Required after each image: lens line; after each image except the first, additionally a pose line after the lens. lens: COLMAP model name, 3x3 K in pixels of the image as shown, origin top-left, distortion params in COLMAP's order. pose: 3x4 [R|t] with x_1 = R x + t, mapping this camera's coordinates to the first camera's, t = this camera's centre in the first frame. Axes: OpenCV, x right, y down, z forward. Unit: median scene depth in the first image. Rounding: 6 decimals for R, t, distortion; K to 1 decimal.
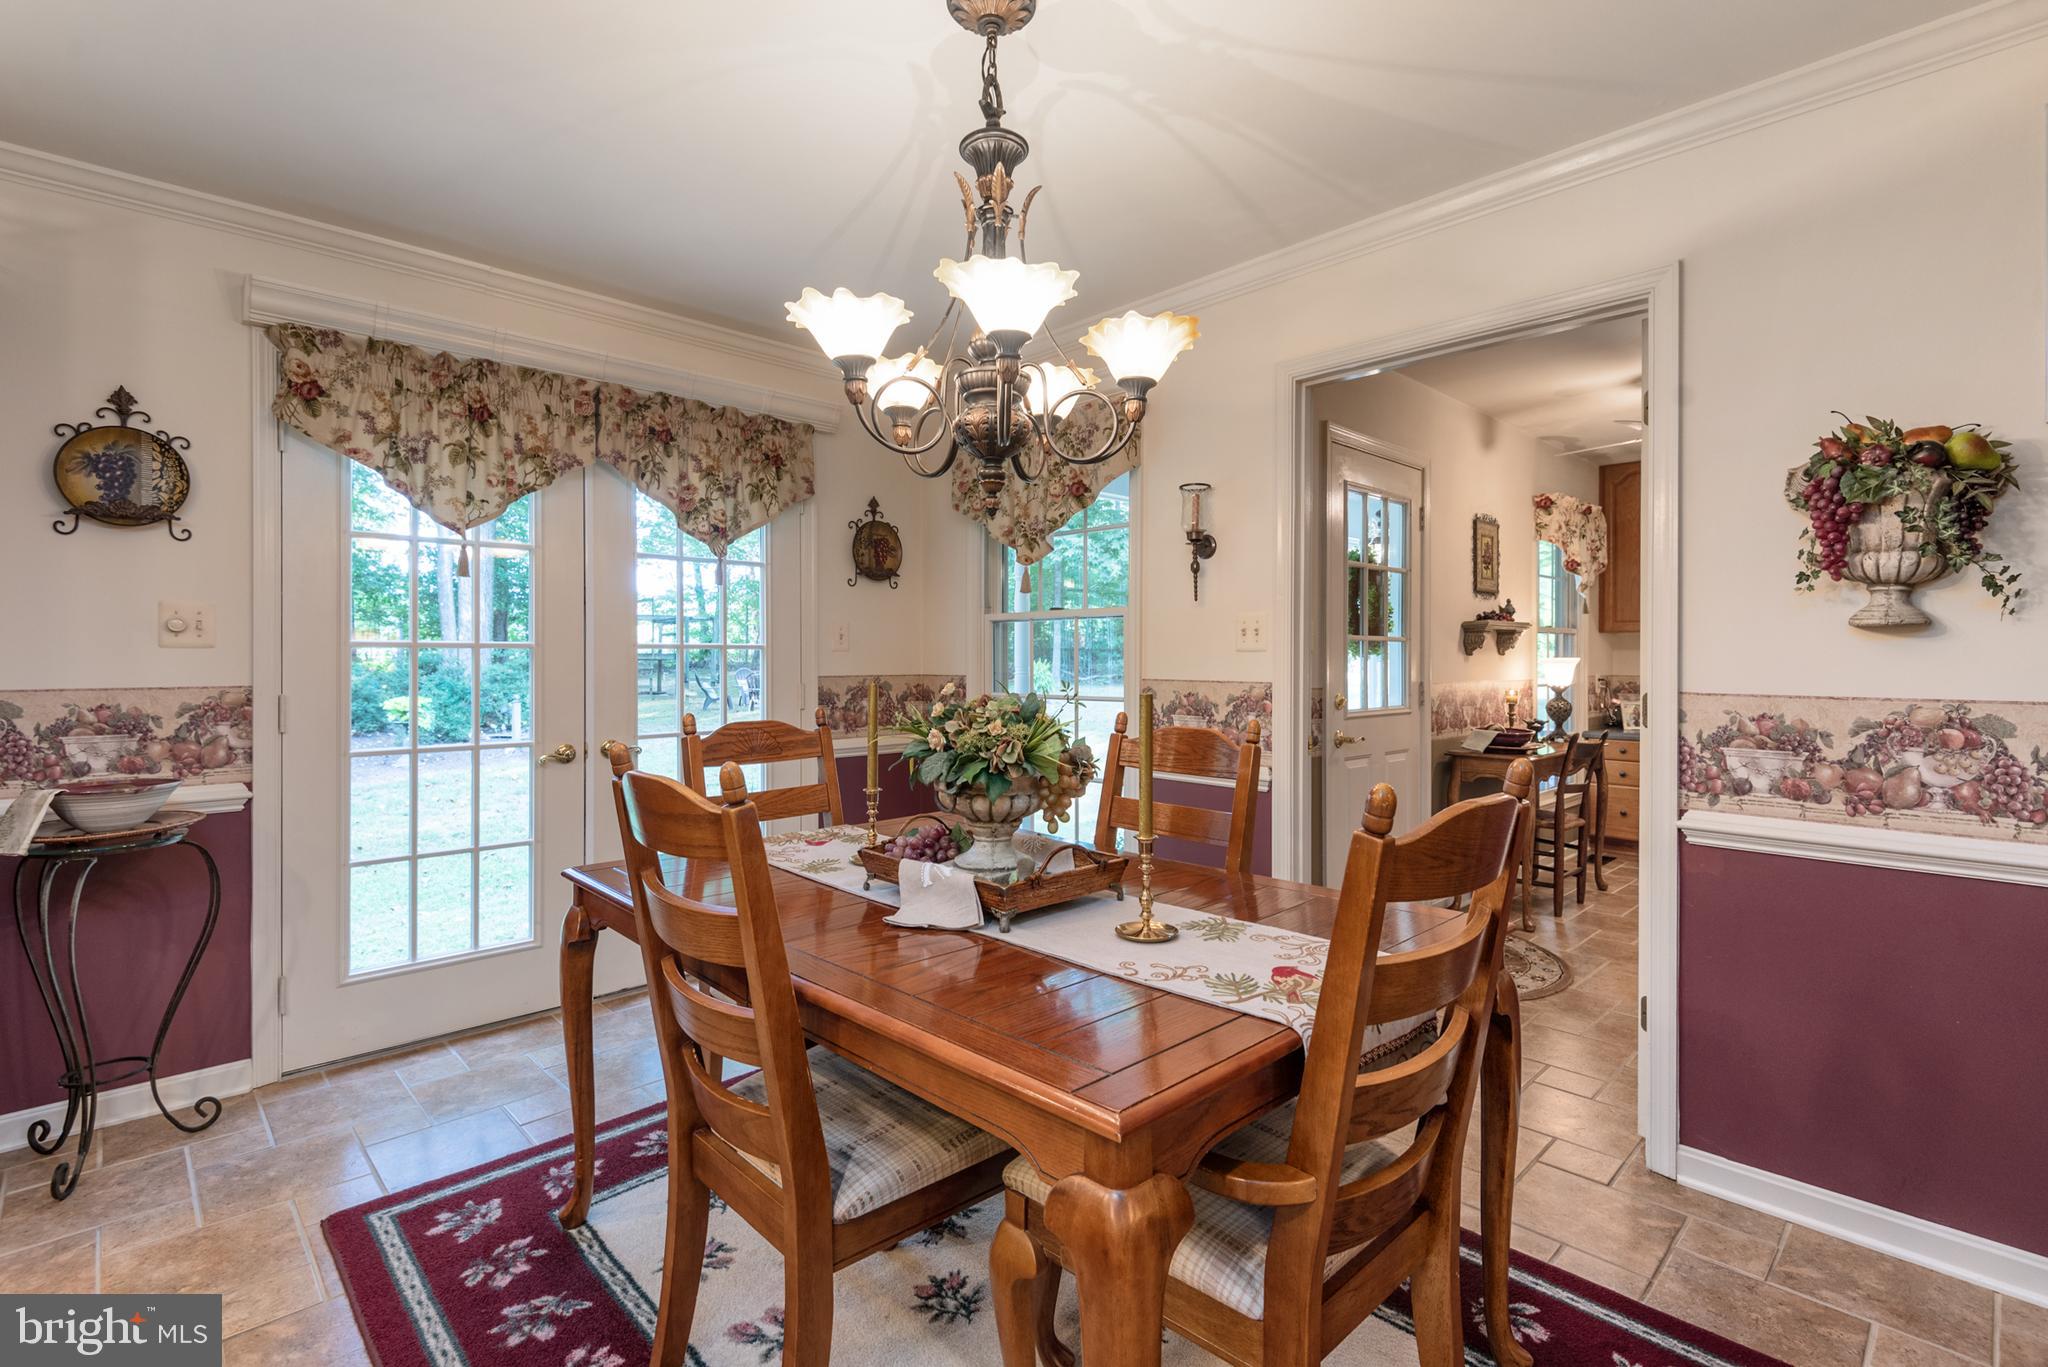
lens RADIAL K [[948.6, 0, 1011.4], [0, 948.6, 656.2], [0, 0, 1]] dist [-0.003978, -0.001619]
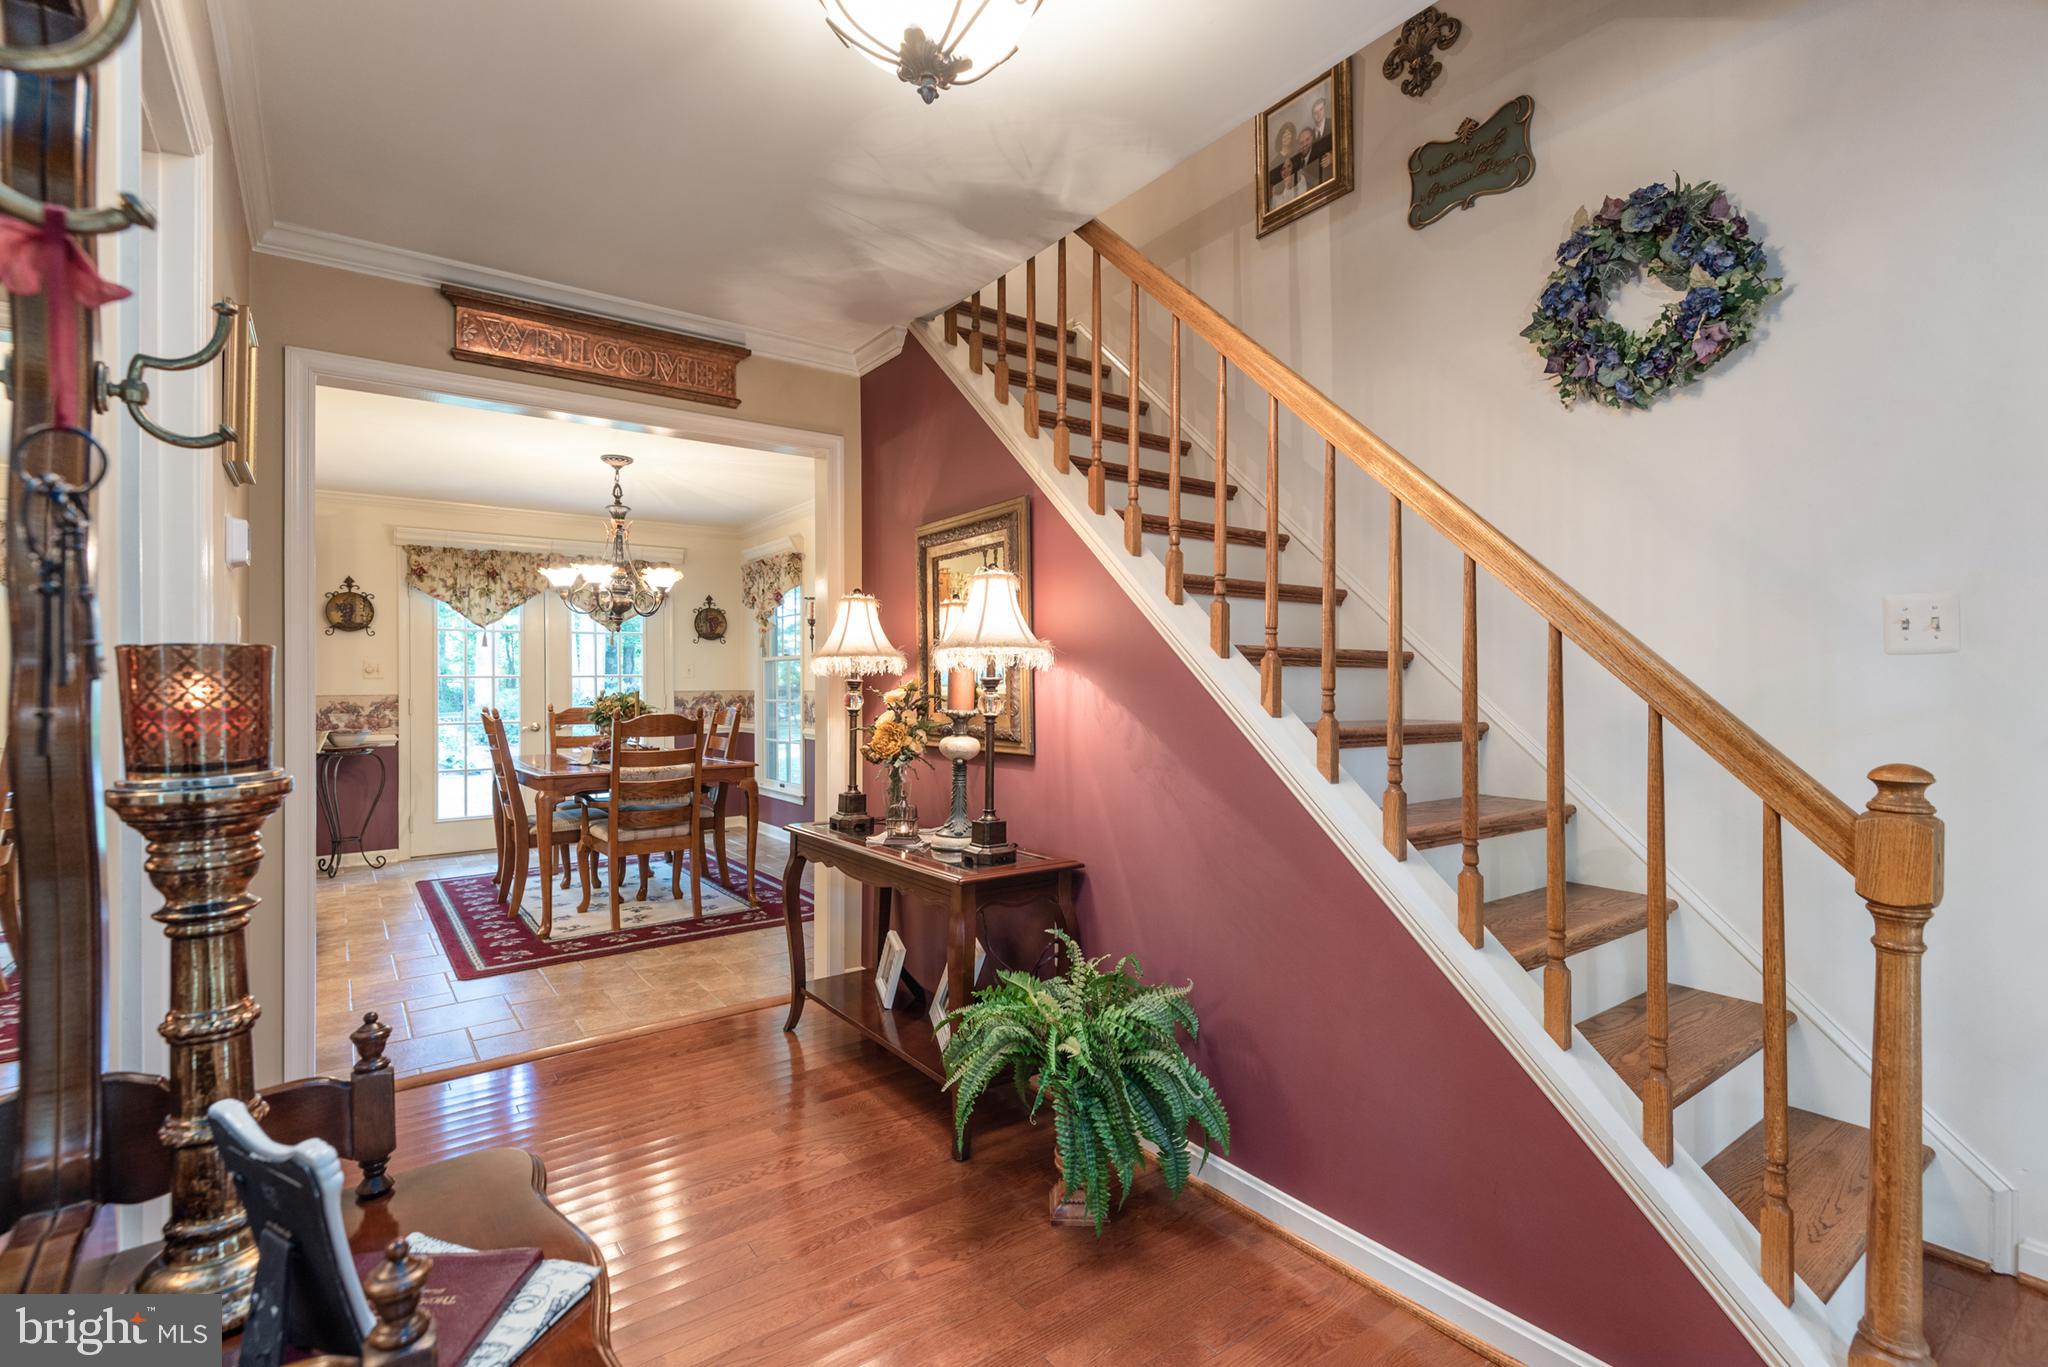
lens RADIAL K [[948.6, 0, 1027.8], [0, 948.6, 676.9], [0, 0, 1]] dist [-0.003978, -0.001619]
pose [[0.993777, -0.004701, -0.111292, 1.052821], [0.004727, 0.999989, -0.000027, -0.005684], [0.111291, -0.000499, 0.993788, -1.210717]]
